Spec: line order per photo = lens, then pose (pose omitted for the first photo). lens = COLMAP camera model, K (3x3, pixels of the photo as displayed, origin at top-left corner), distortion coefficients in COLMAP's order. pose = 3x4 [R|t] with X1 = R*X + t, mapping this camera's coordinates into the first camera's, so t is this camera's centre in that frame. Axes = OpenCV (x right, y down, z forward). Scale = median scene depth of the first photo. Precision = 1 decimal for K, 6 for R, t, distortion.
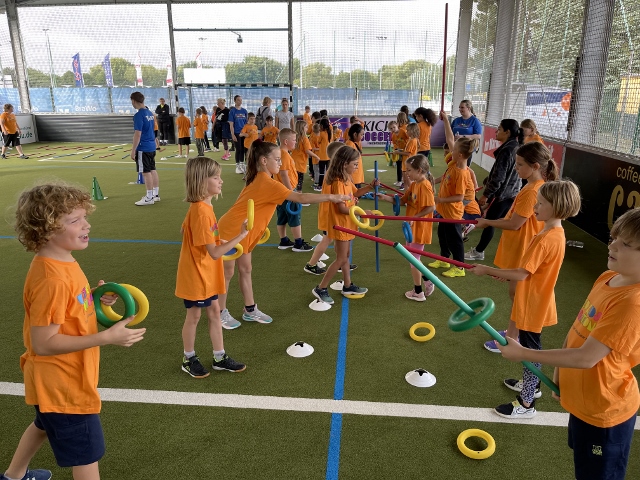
lens RADIAL K [[492.7, 0, 322.1], [0, 492.7, 240.9], [0, 0, 1]] dist [0.062294, -0.090728]
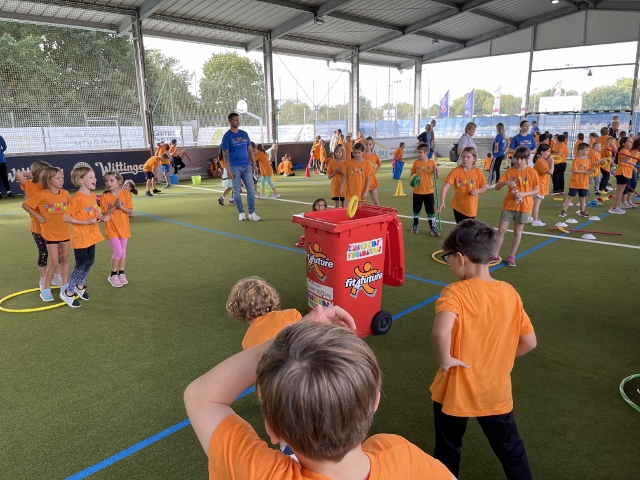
lens RADIAL K [[492.7, 0, 322.1], [0, 492.7, 240.9], [0, 0, 1]] dist [0.062294, -0.090728]
pose [[0.790119, 0.124923, -0.600088, 0.091470], [-0.156706, 0.987645, -0.000729, 0.085929], [0.592583, 0.094613, 0.799934, -0.284073]]
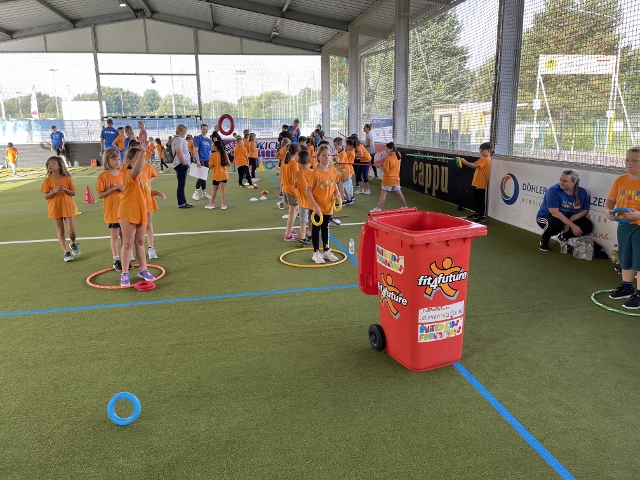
lens RADIAL K [[492.7, 0, 322.1], [0, 492.7, 240.9], [0, 0, 1]] dist [0.062294, -0.090728]
pose [[0.961064, -0.080458, 0.264352, -0.121378], [0.094721, 0.994633, -0.041638, 0.088257], [-0.259583, 0.065057, 0.963527, -0.292956]]
